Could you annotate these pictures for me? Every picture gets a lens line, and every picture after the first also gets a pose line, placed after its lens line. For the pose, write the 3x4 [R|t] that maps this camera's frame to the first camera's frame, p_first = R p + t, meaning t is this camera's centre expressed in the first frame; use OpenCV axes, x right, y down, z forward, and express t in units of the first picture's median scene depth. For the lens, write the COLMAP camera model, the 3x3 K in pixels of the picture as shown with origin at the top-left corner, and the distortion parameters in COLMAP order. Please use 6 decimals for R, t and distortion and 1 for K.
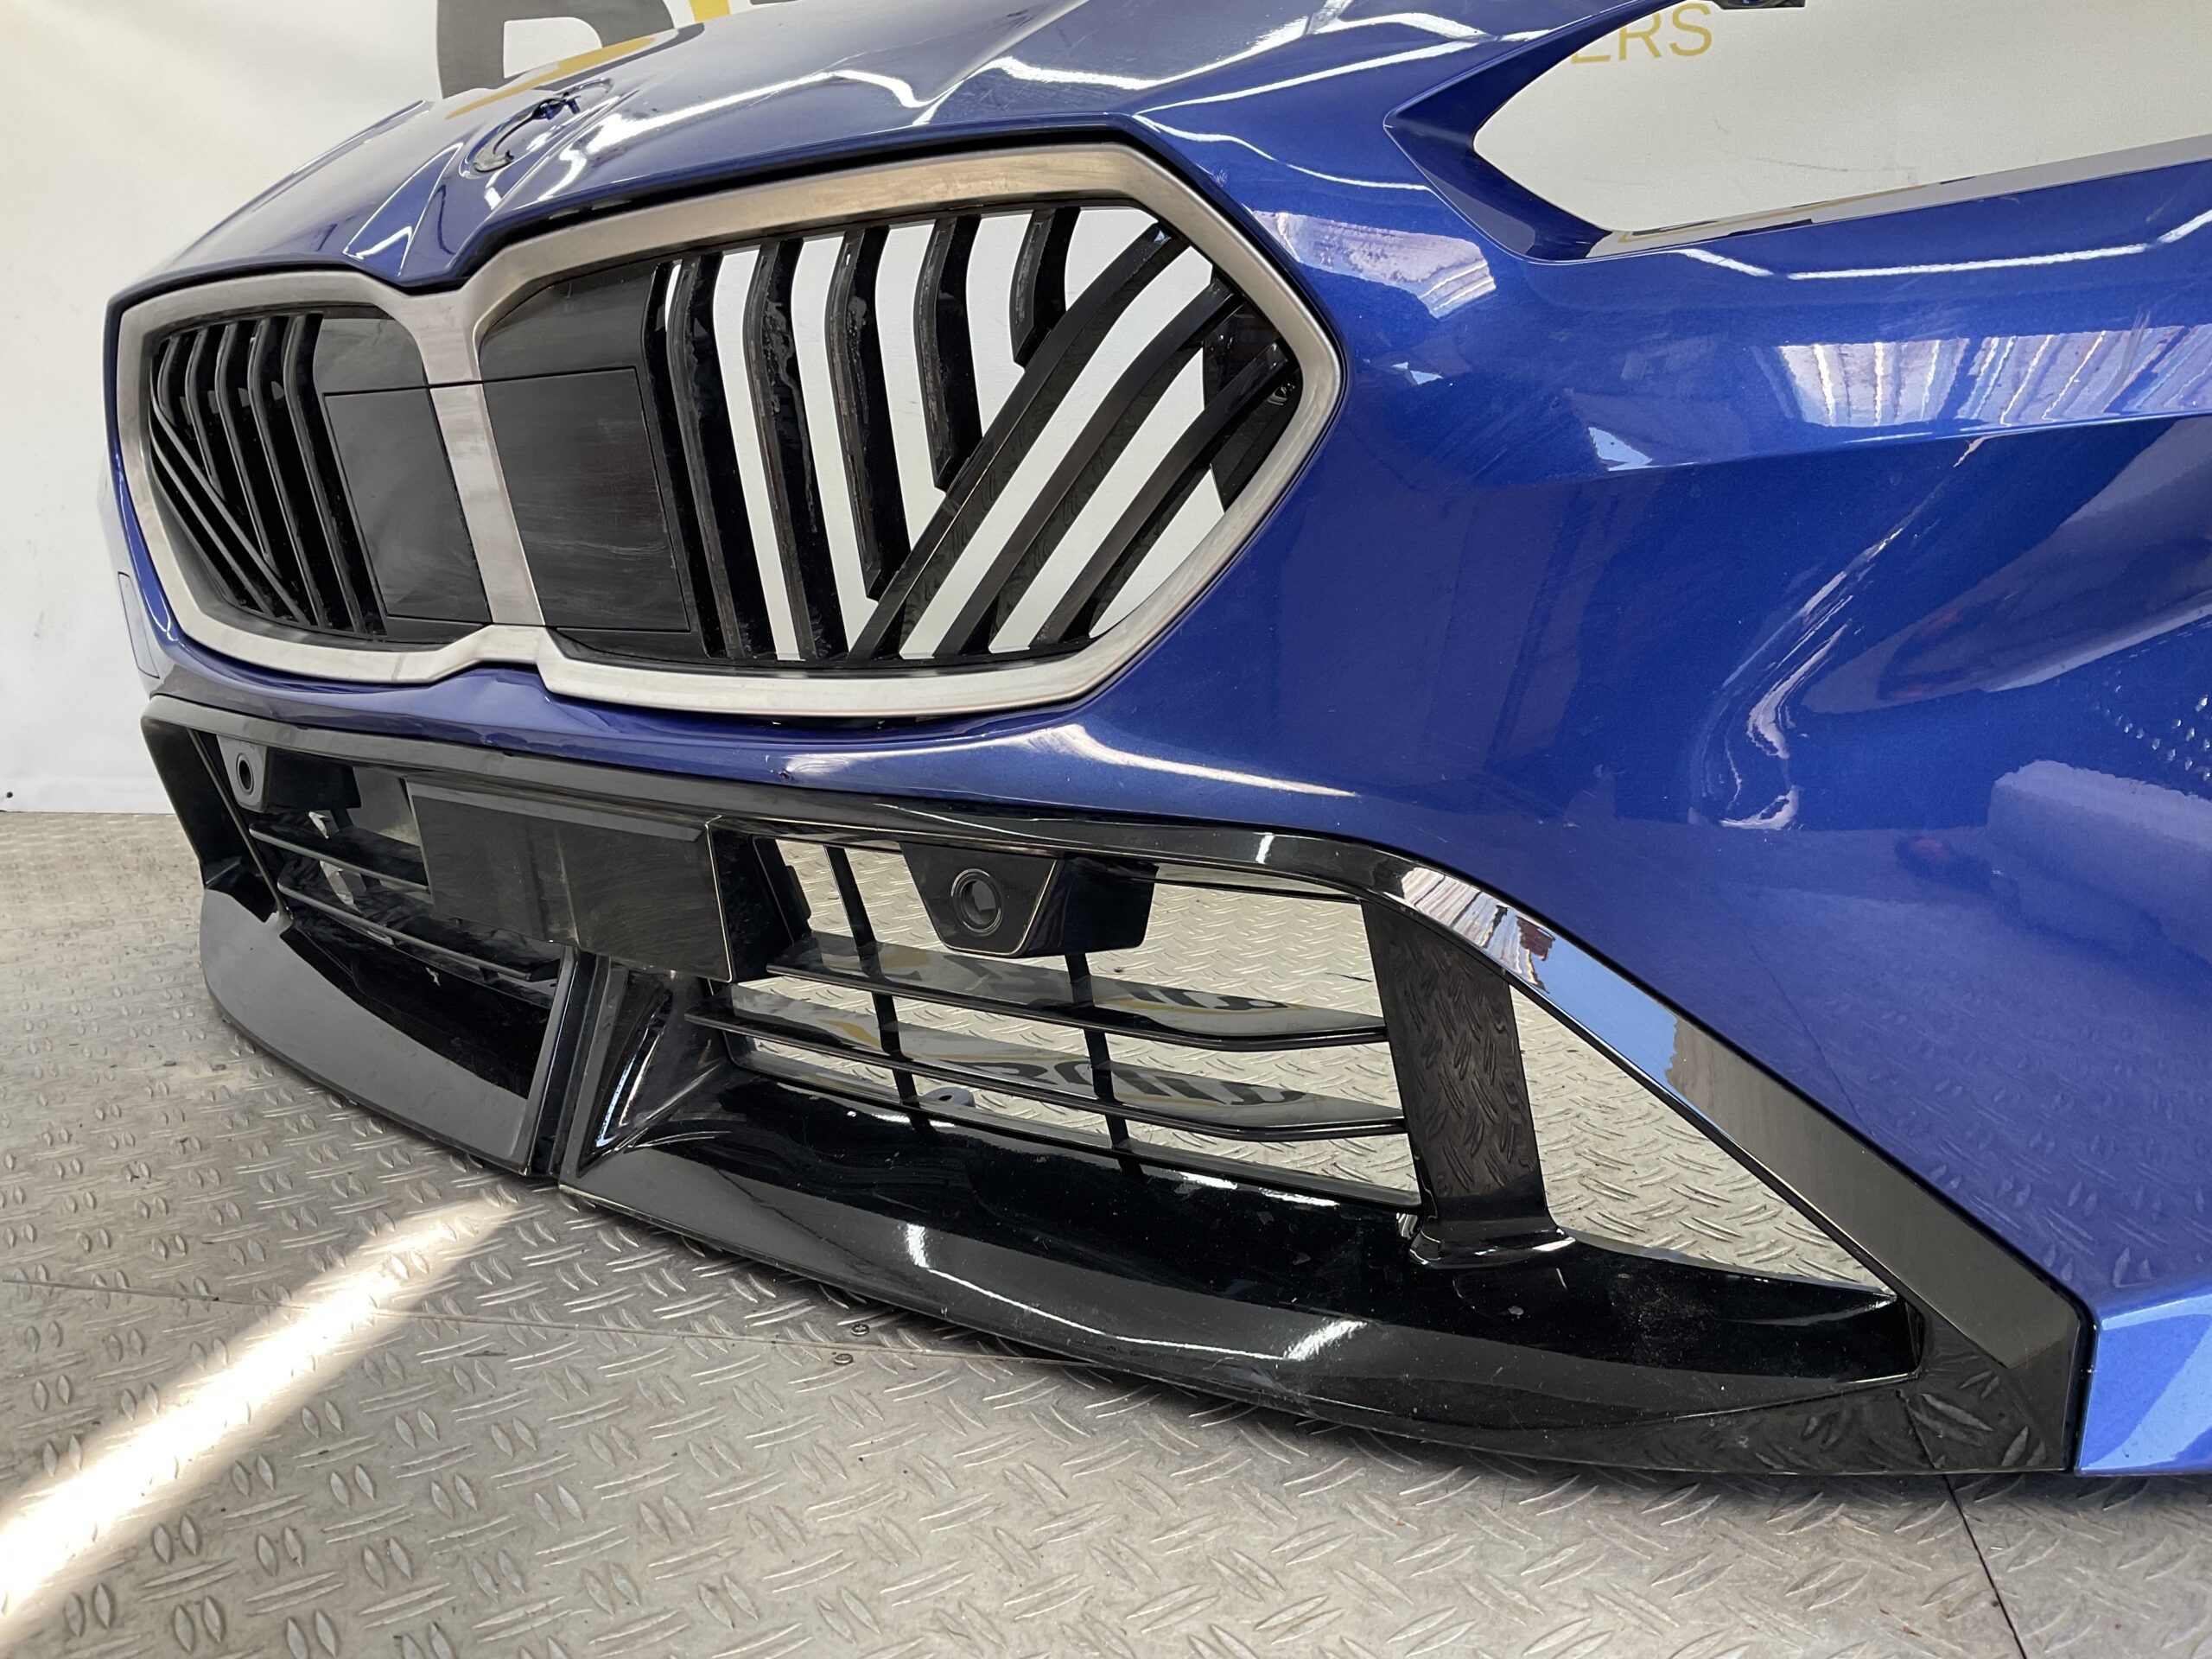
lens RADIAL K [[1823.7, 0, 1106.0], [0, 1823.7, 829.5], [0, 0, 1]] dist [0.129177, -0.262929]
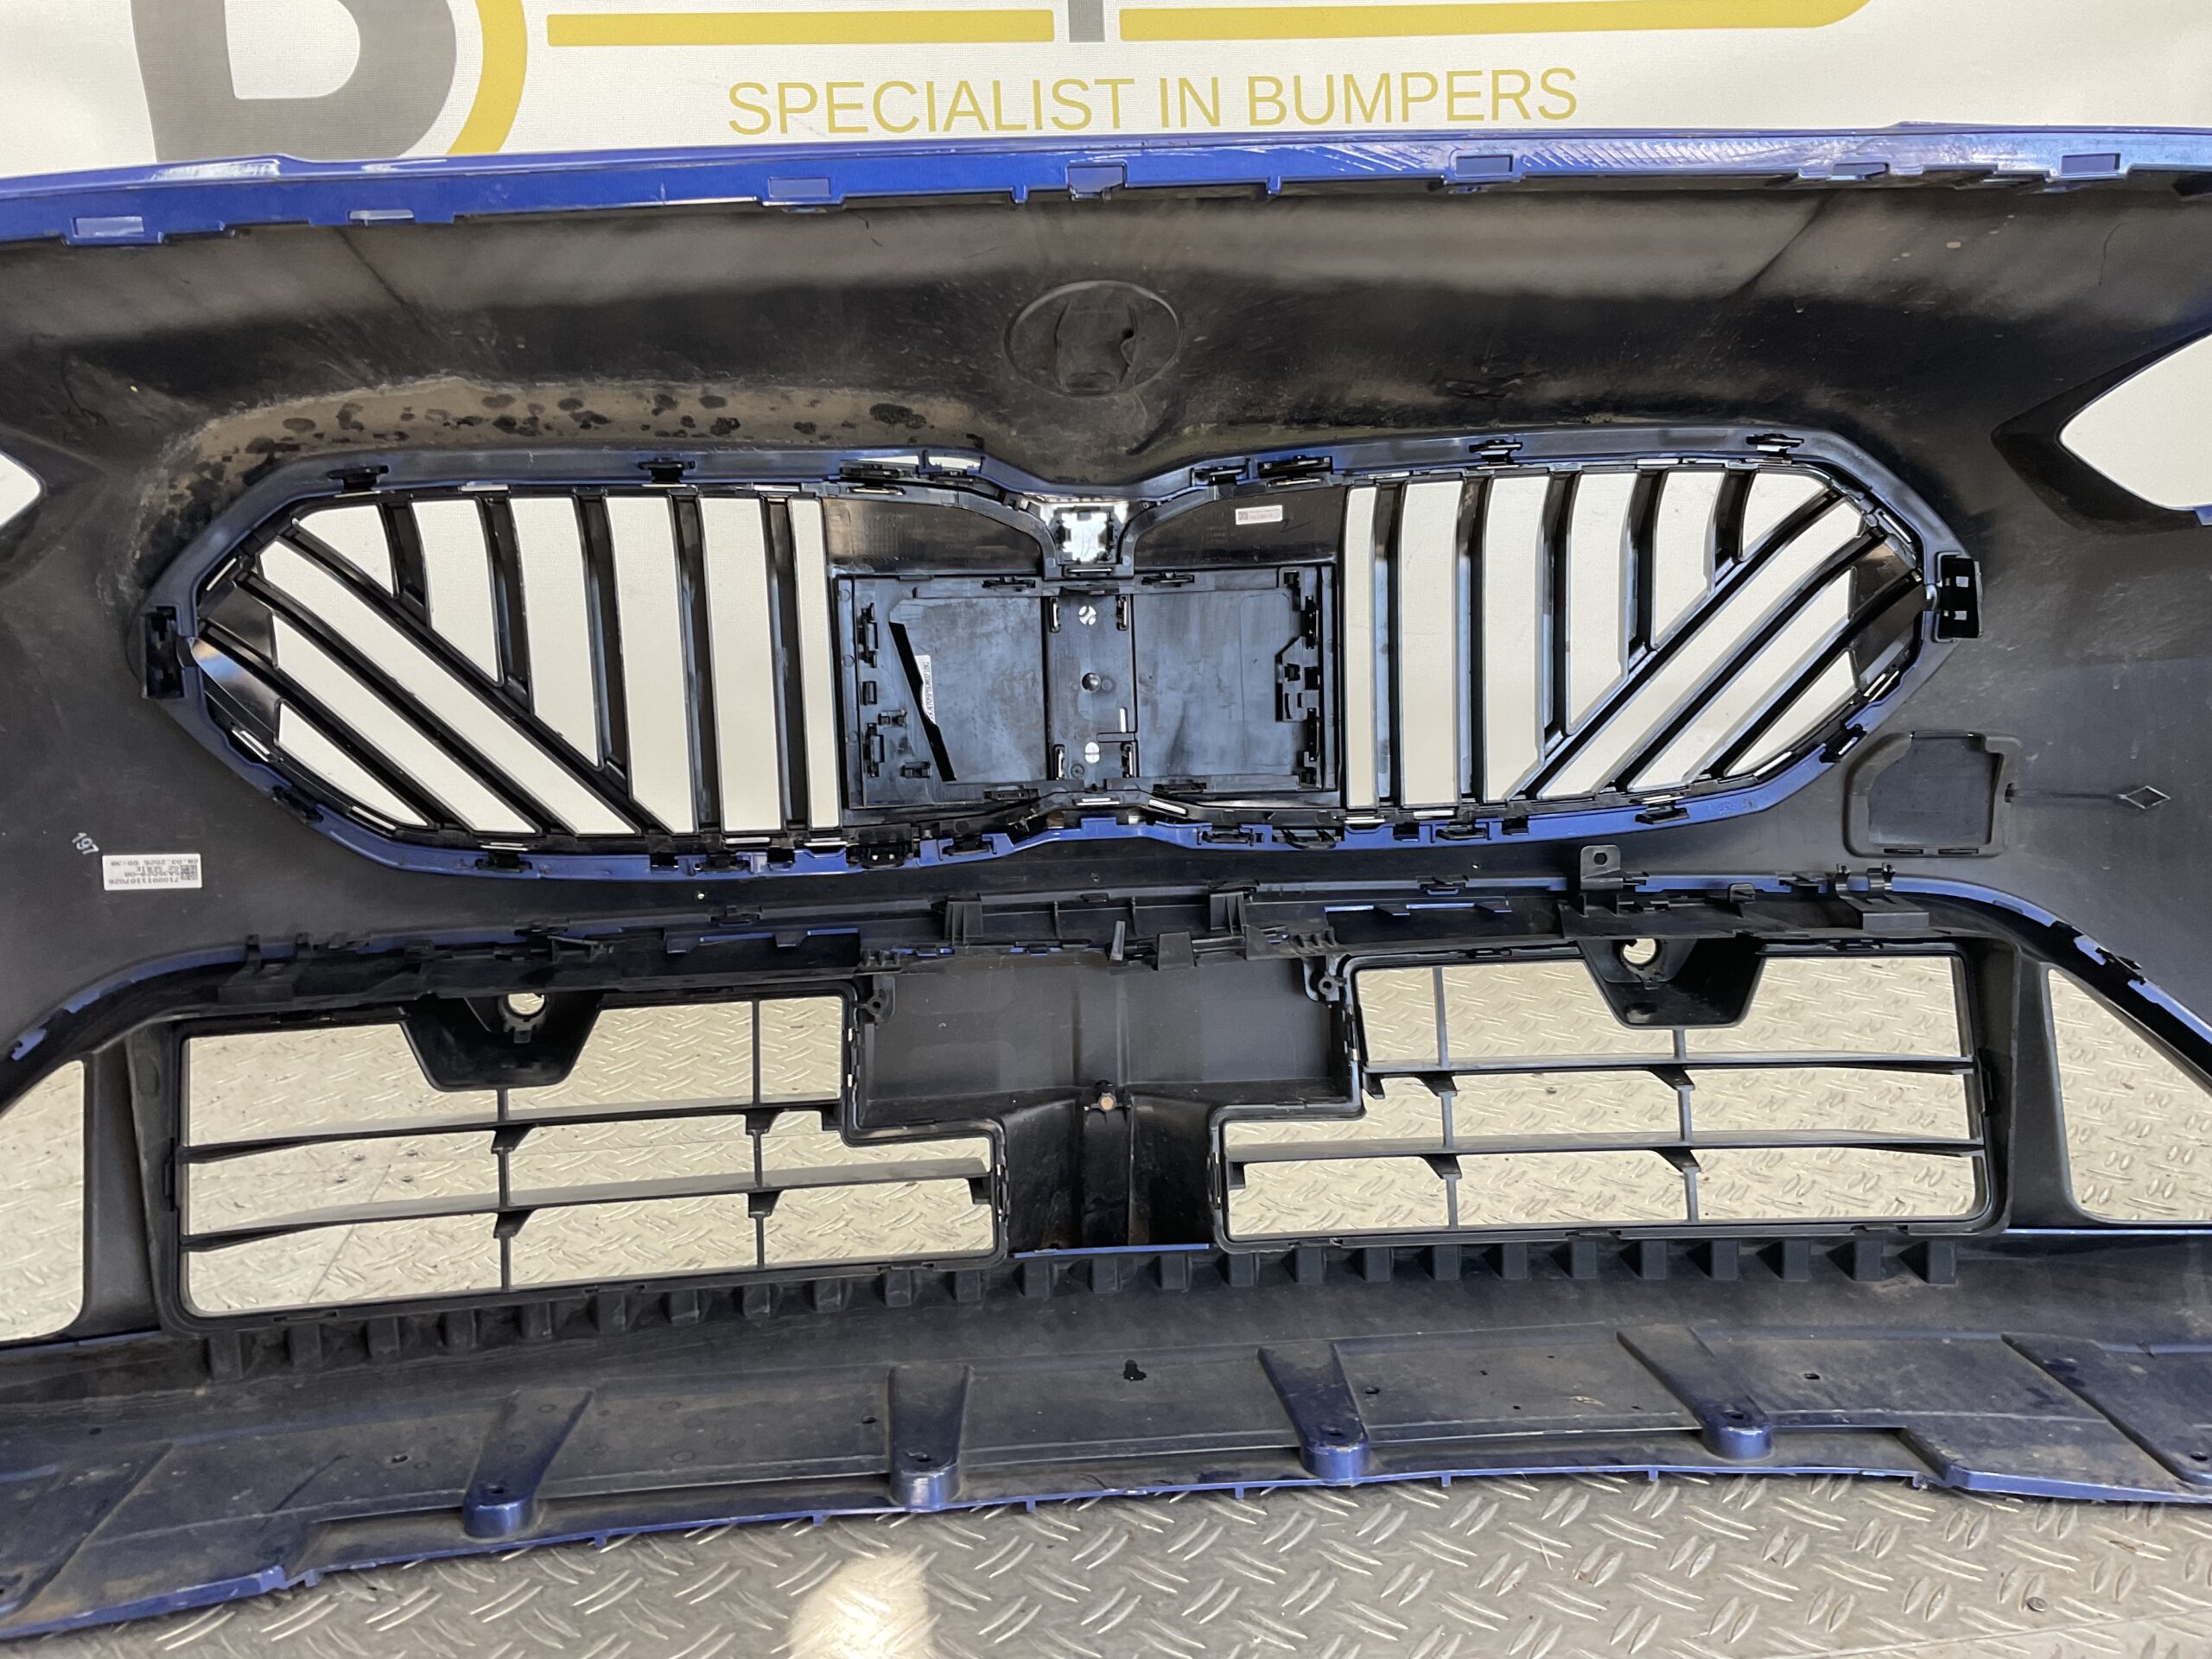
lens RADIAL K [[1832.0, 0, 1108.4], [0, 1832.0, 830.8], [0, 0, 1]] dist [0.071507, -0.138664]
pose [[0.947792, -0.074252, 0.310125, -0.651804], [0.056334, 0.996205, 0.066351, -0.260549], [-0.313875, -0.045416, 0.948377, 0.214981]]
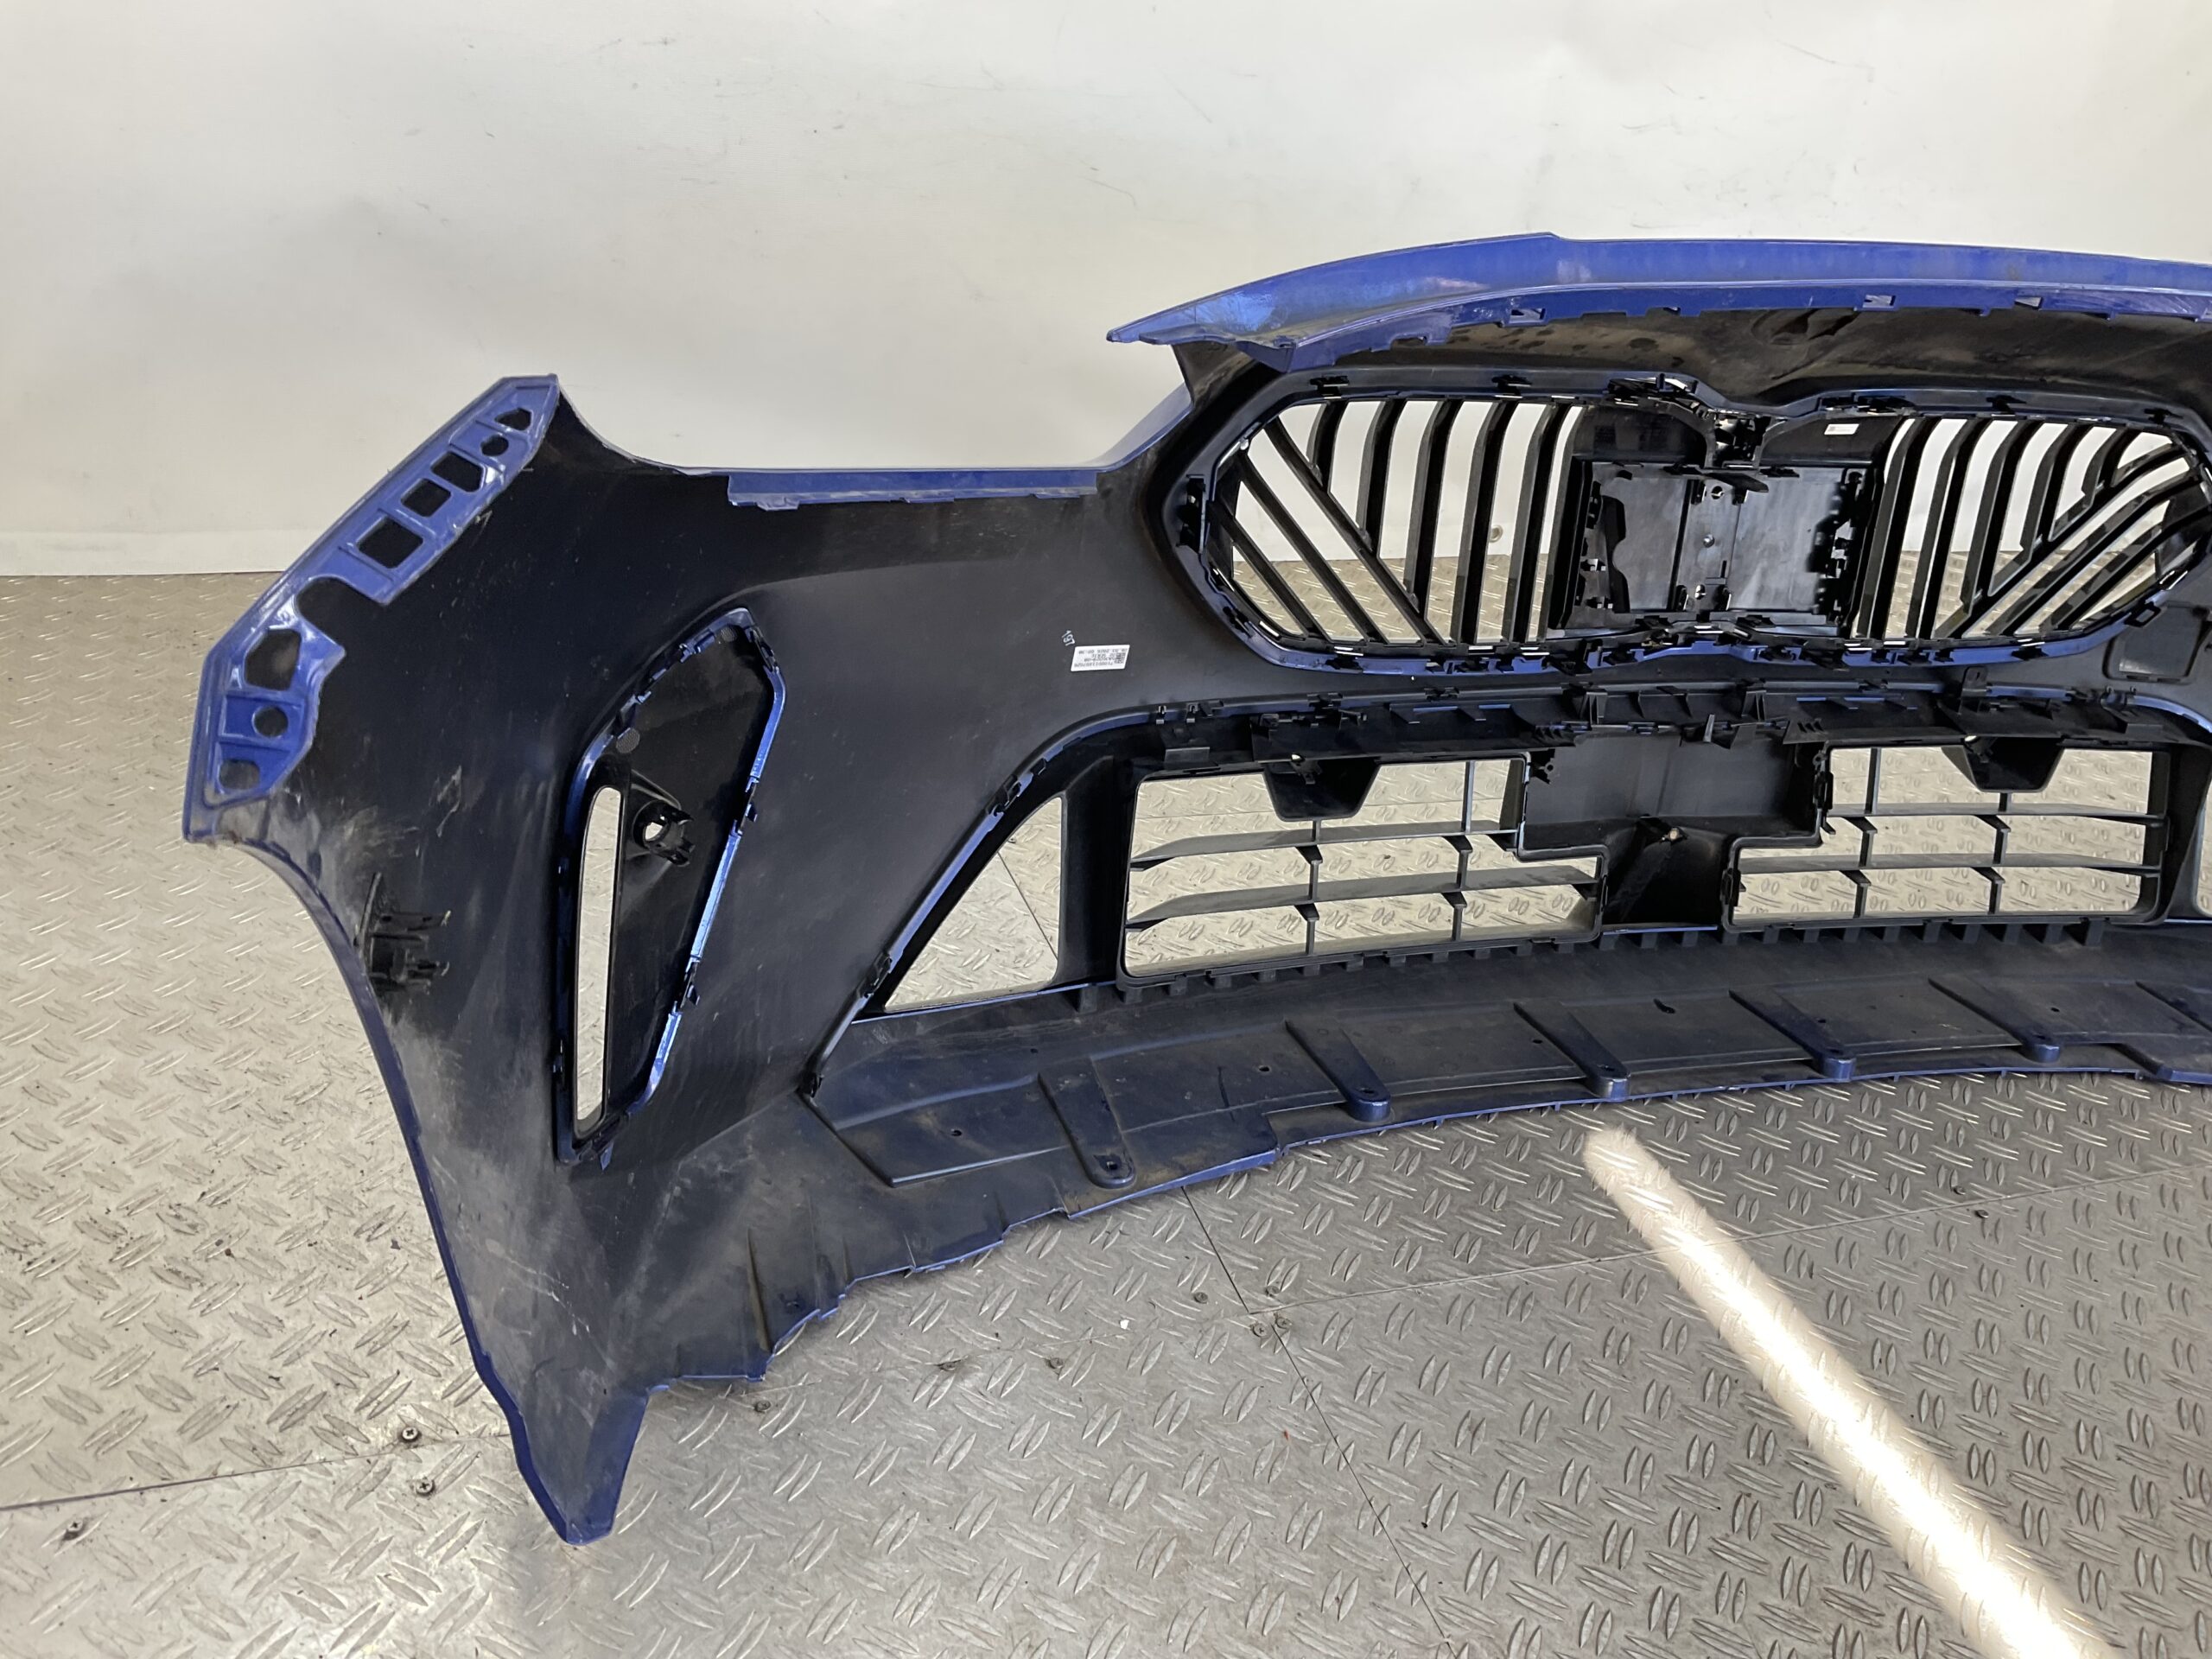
lens RADIAL K [[1832.0, 0, 1108.4], [0, 1832.0, 830.8], [0, 0, 1]] dist [0.071507, -0.138664]
pose [[0.846392, -0.133384, 0.515586, -1.829447], [-0.051327, 0.943190, 0.328266, -0.606572], [-0.530081, -0.304305, 0.791462, 0.245770]]
